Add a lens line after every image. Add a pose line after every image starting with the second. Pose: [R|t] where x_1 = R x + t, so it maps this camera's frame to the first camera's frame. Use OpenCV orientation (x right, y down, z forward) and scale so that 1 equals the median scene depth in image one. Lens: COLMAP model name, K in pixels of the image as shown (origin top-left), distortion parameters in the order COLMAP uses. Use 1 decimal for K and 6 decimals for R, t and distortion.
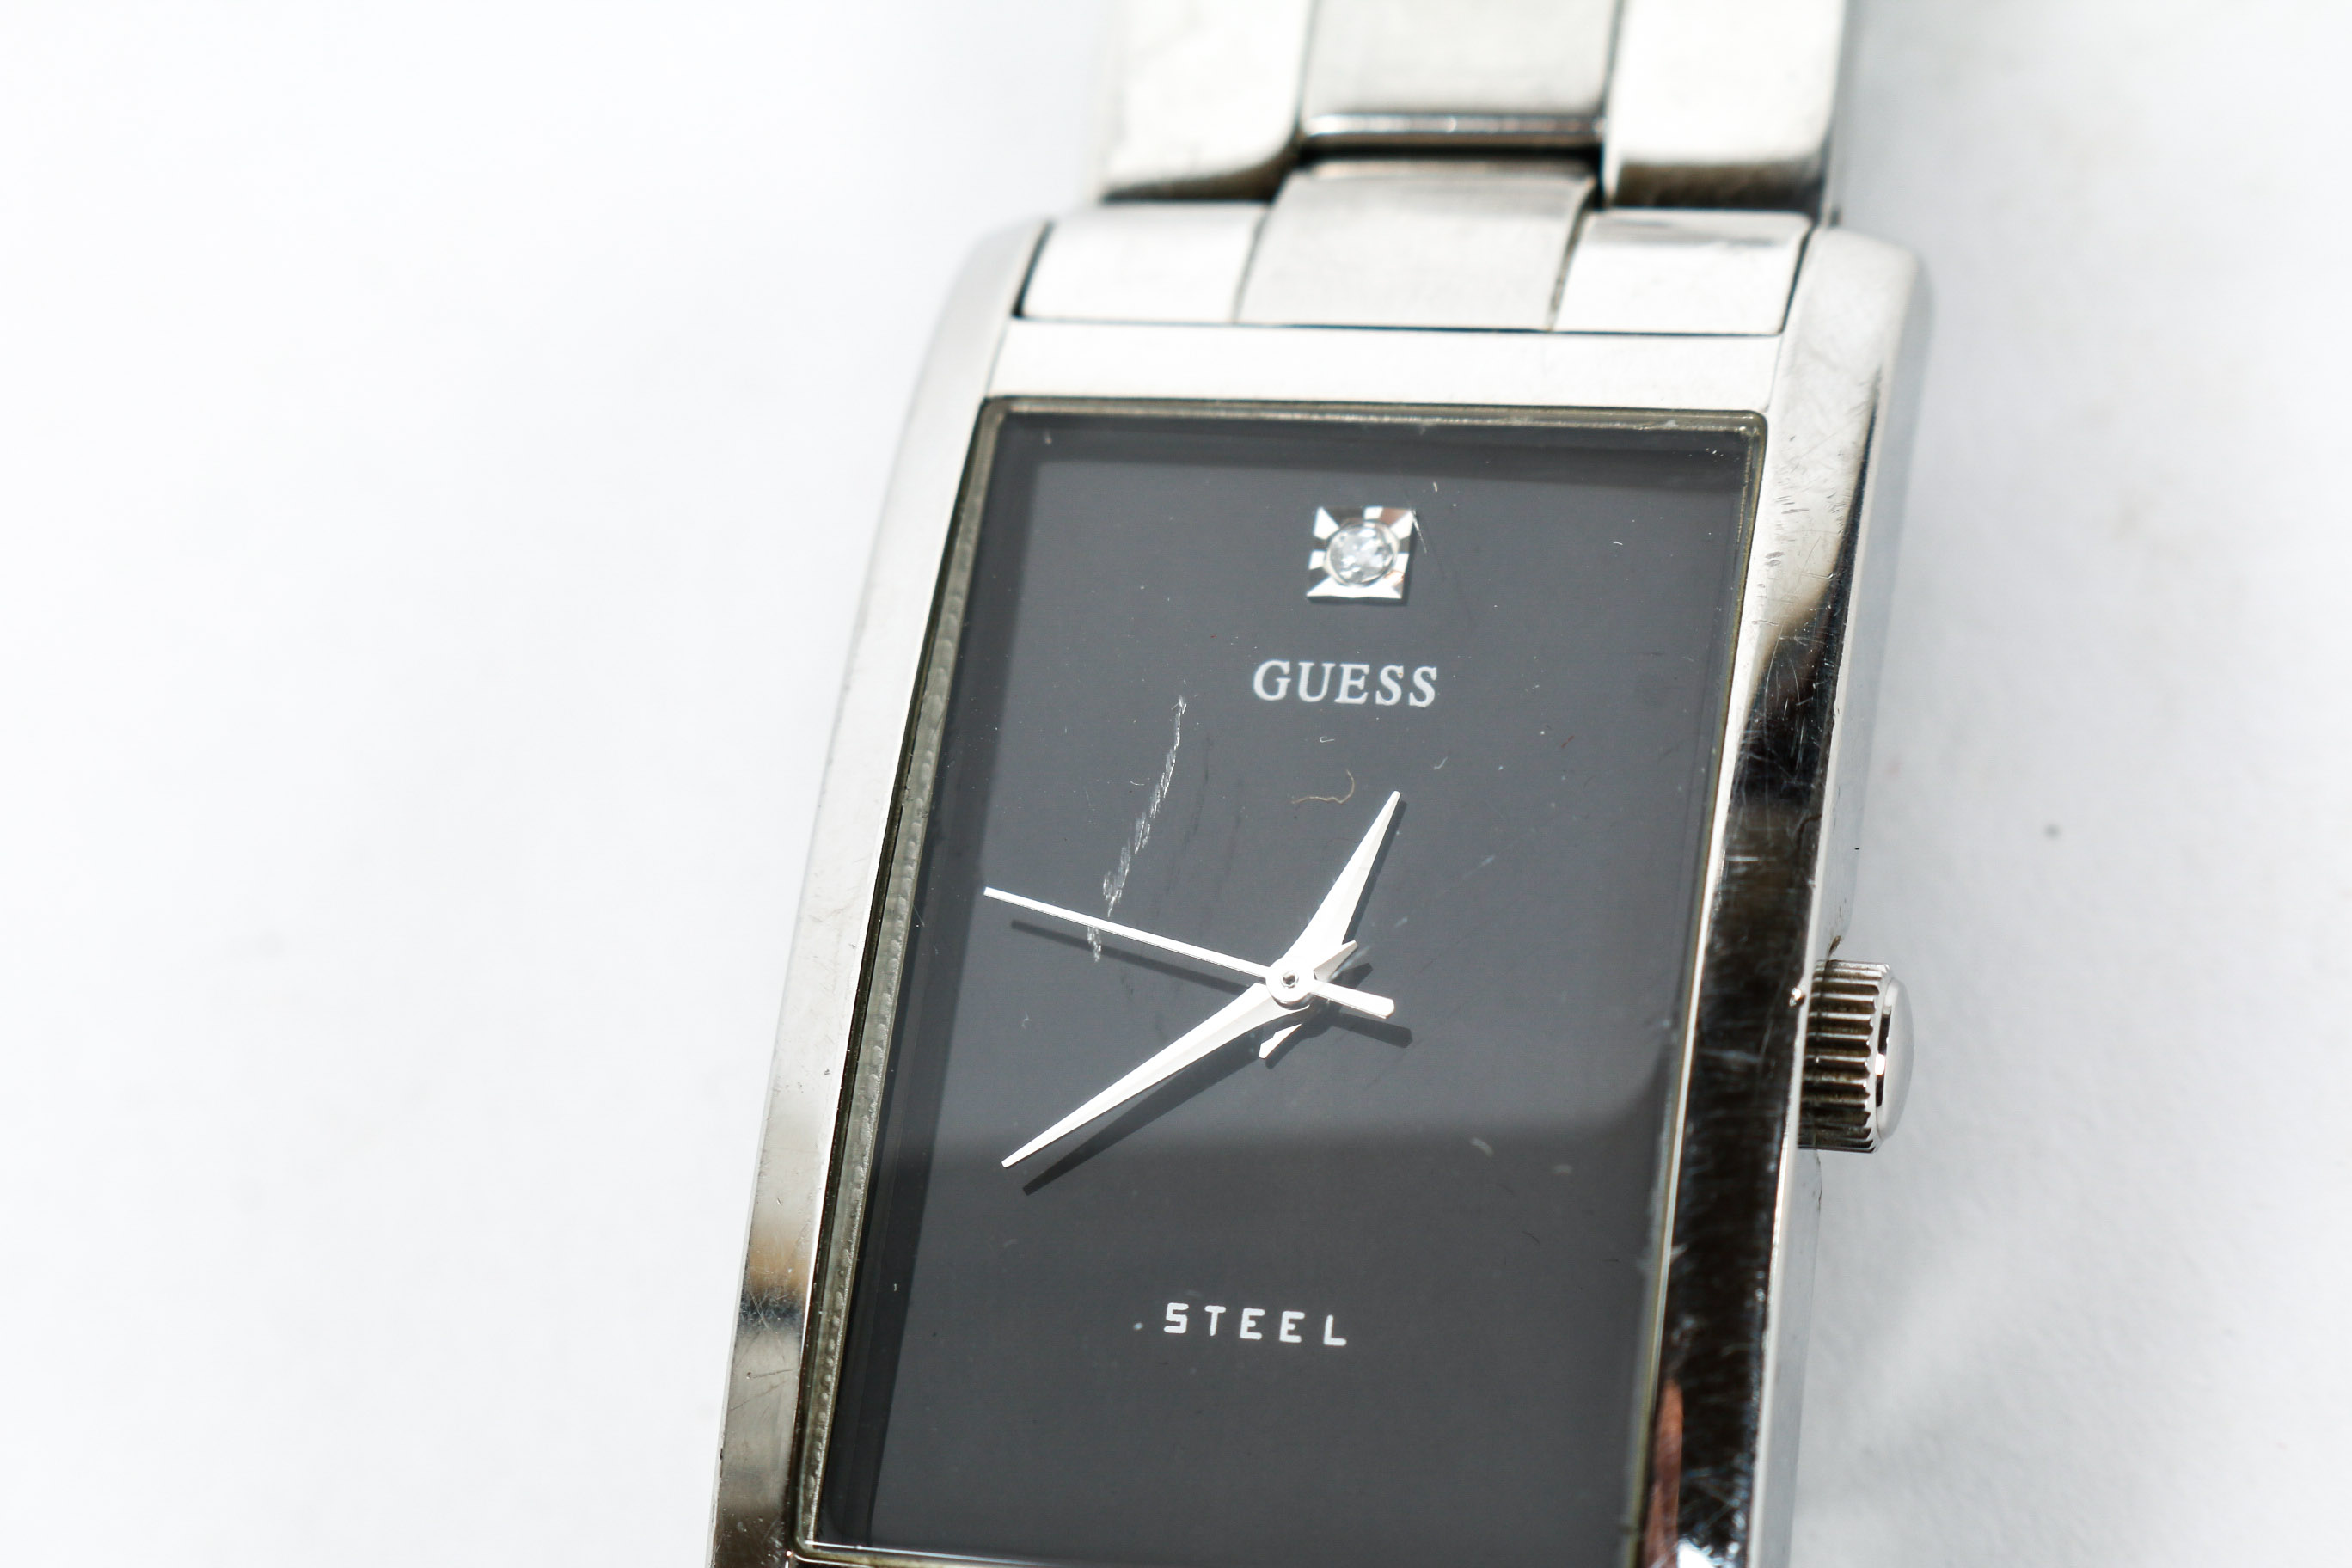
lens RADIAL K [[5655.8, 0, 1176.0], [0, 5655.8, 784.0], [0, 0, 1]] dist [0.001721, 0.266226]
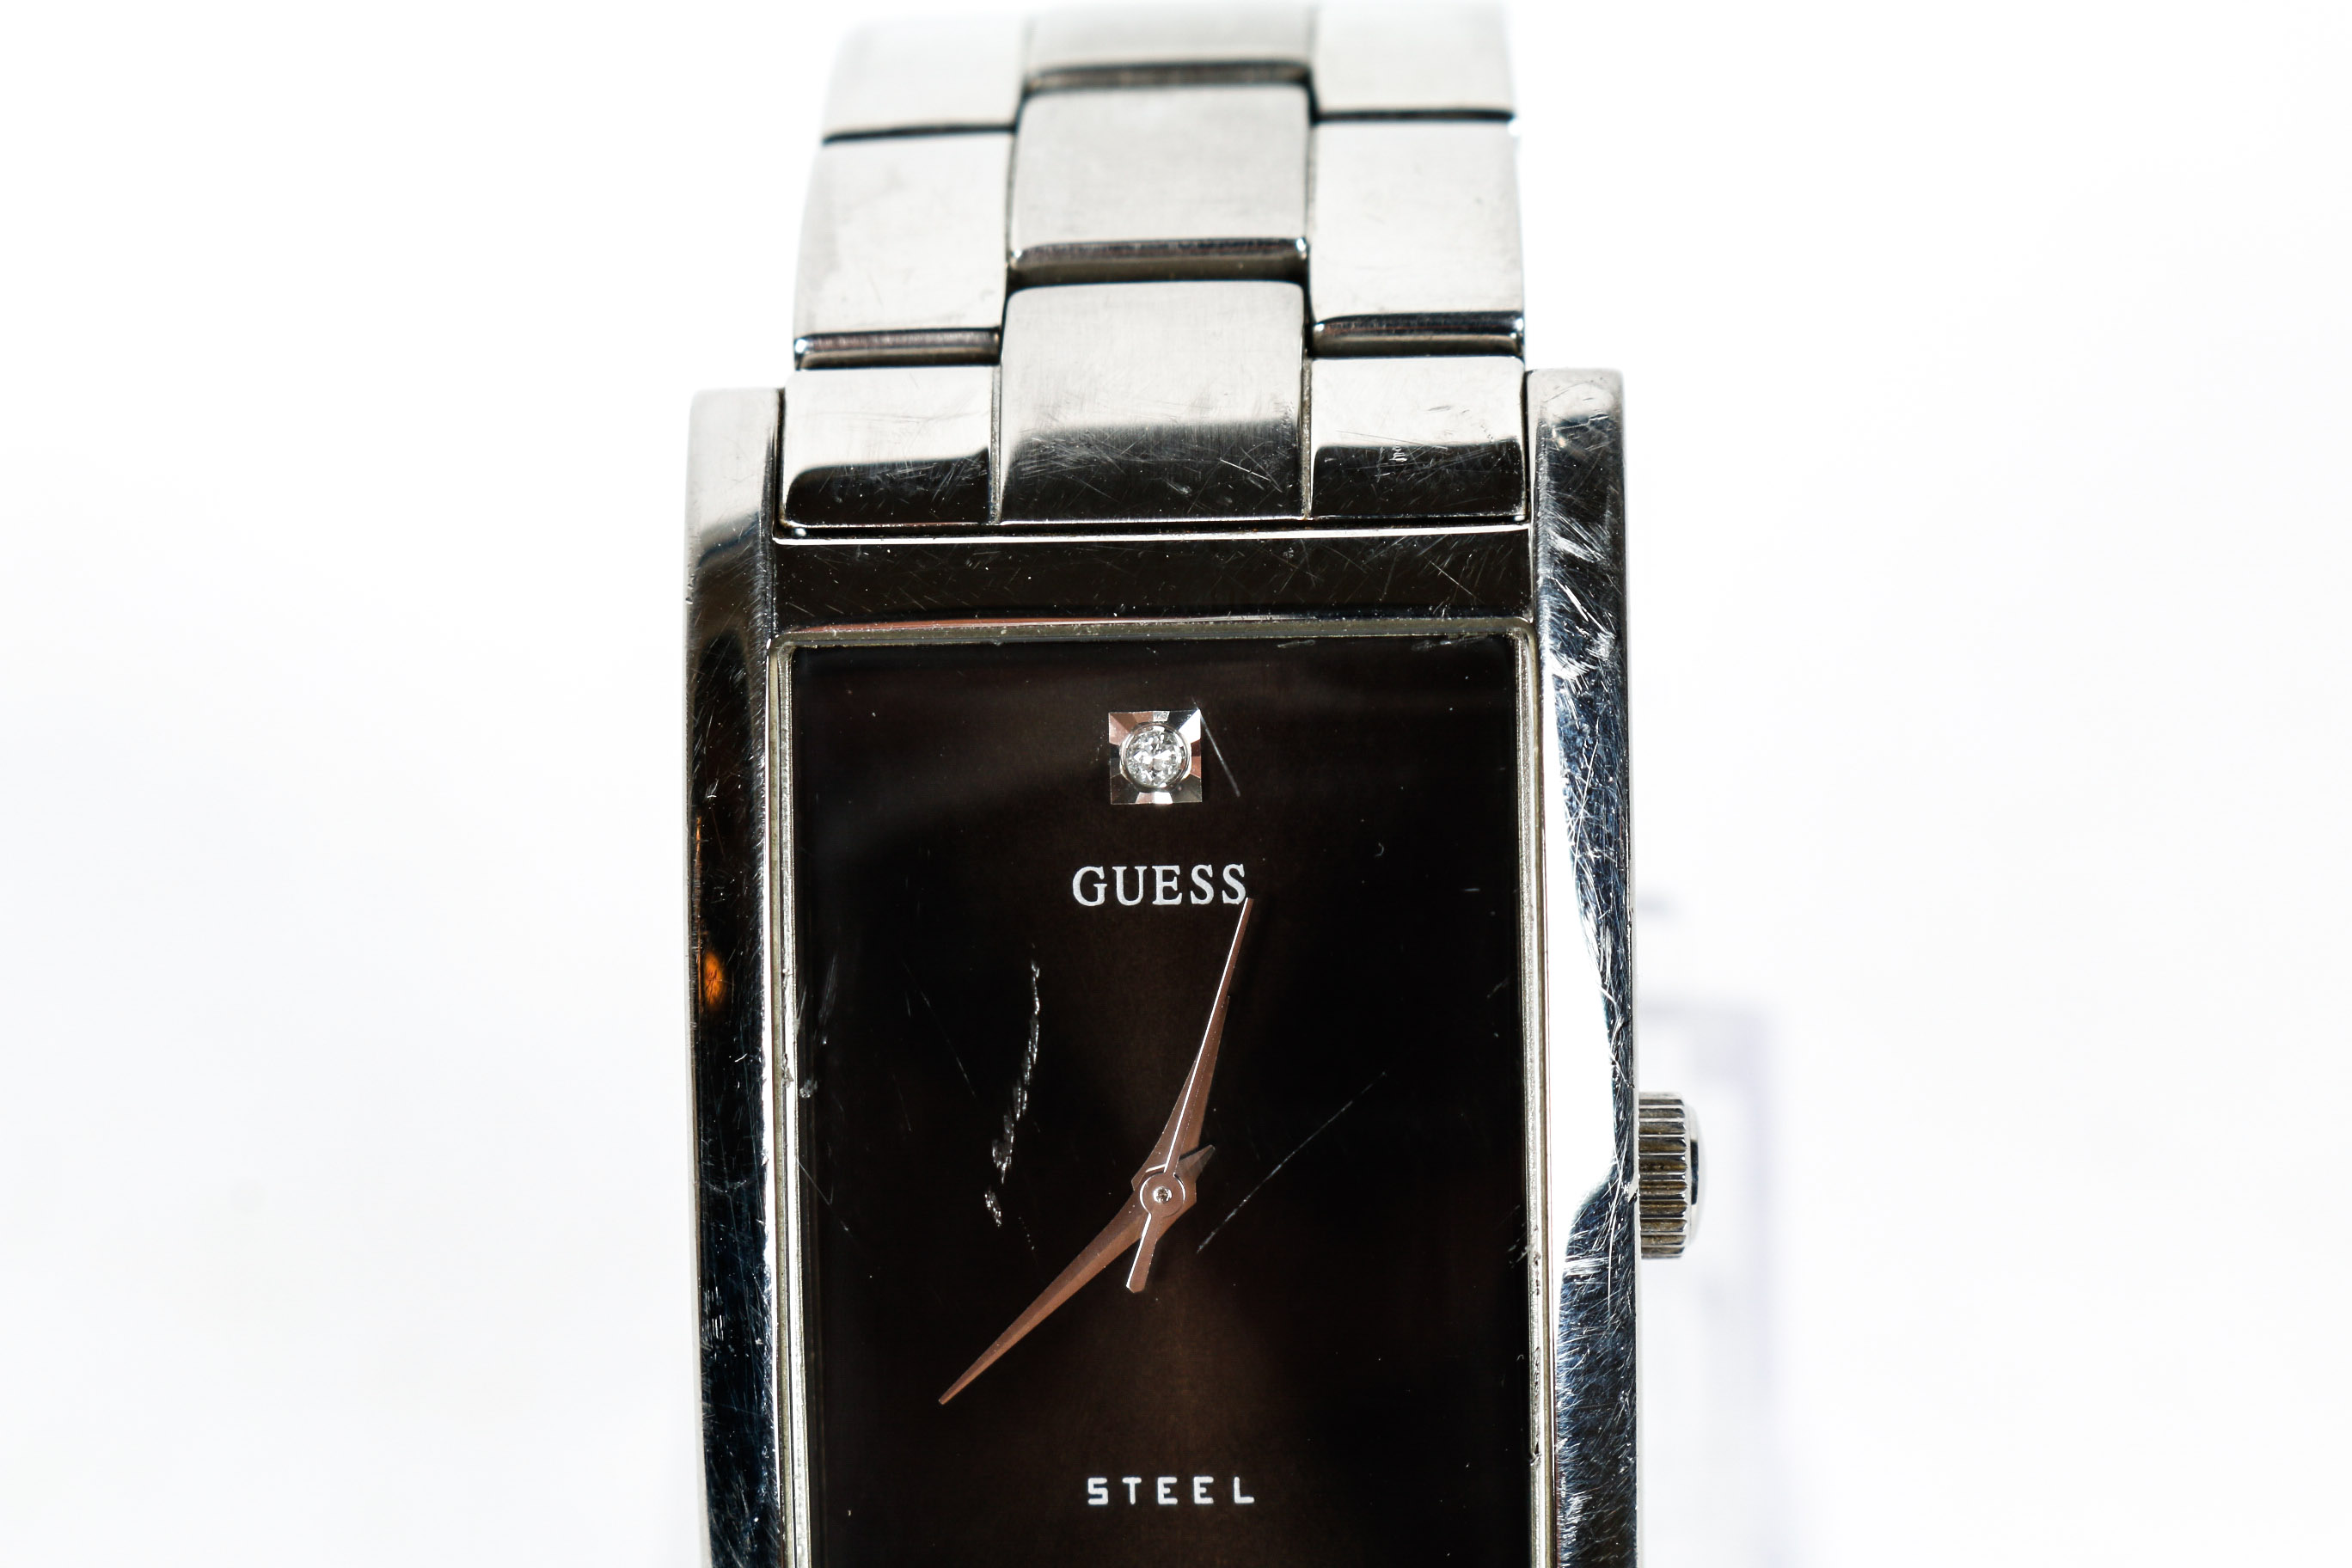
lens RADIAL K [[5655.8, 0, 1176.0], [0, 5655.8, 784.0], [0, 0, 1]] dist [0.001721, 0.266226]
pose [[0.969309, -0.167319, 0.180126, -0.159727], [0.085204, 0.915895, 0.392271, -0.462531], [-0.230611, -0.364884, 0.902041, 0.028405]]
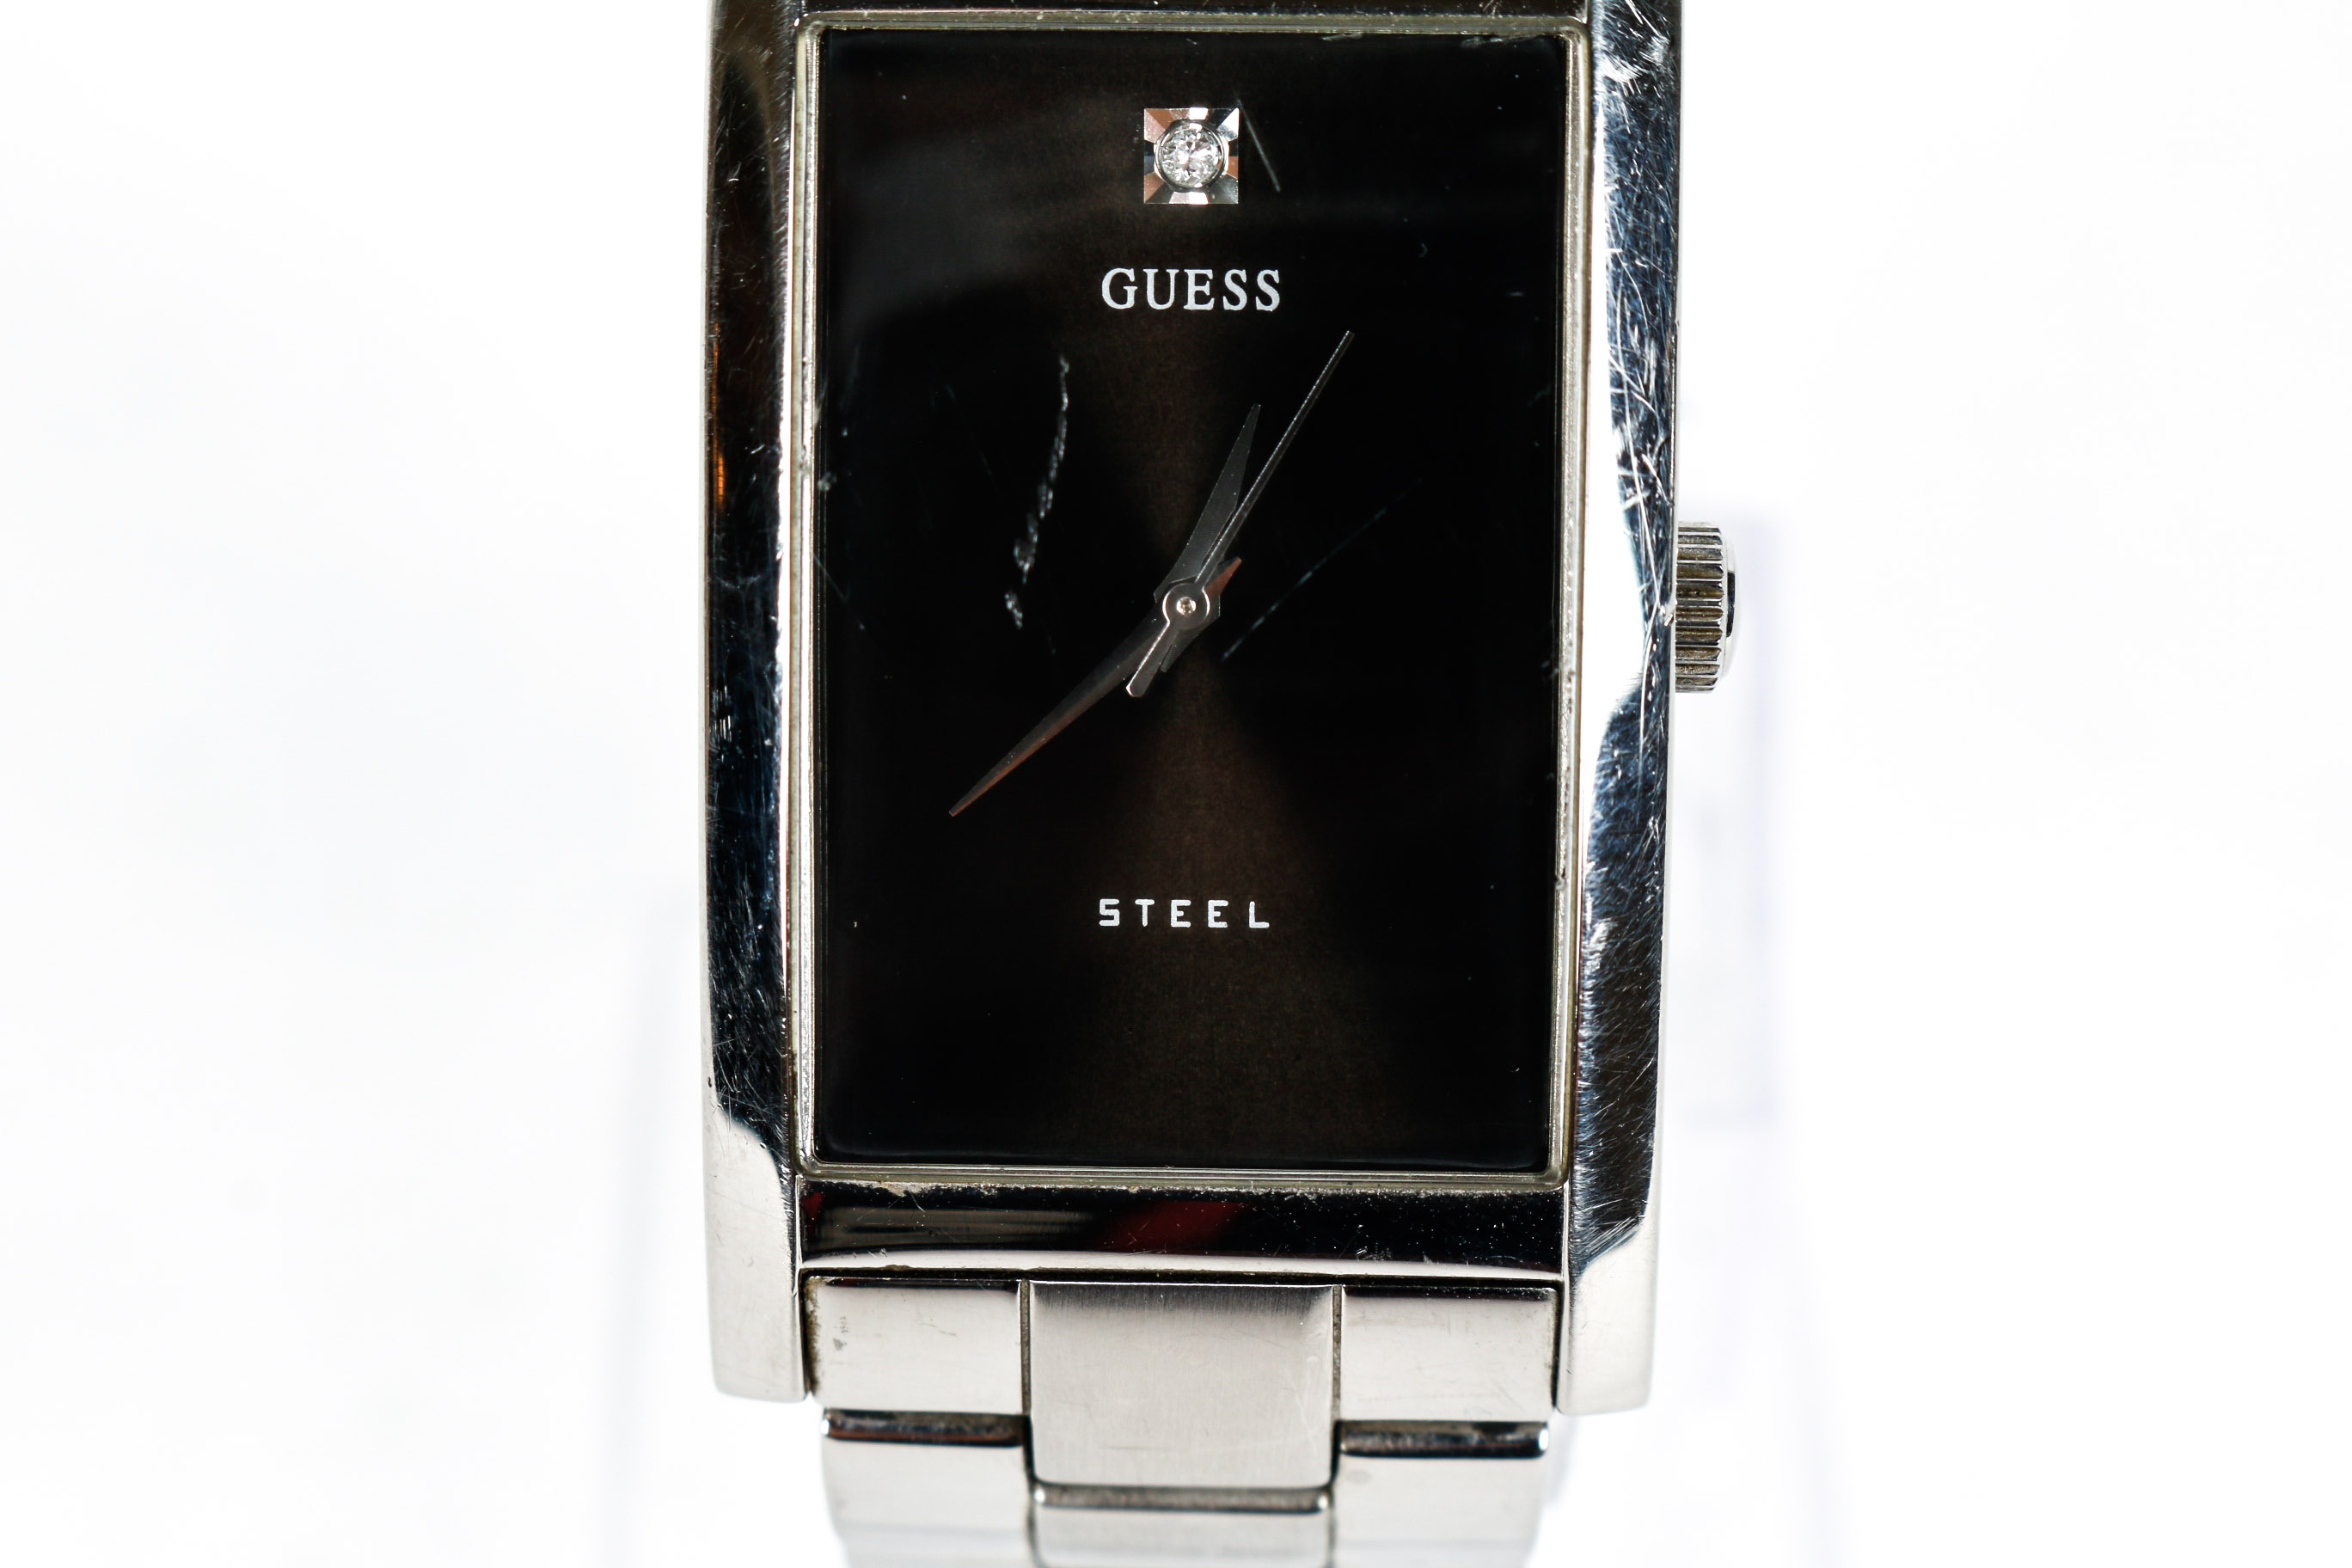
lens RADIAL K [[5655.8, 0, 1176.0], [0, 5655.8, 784.0], [0, 0, 1]] dist [0.001721, 0.266226]
pose [[0.970314, -0.146548, 0.192392, -0.189928], [0.051713, 0.902826, 0.426886, -0.386239], [-0.236255, -0.404264, 0.883603, 0.032296]]
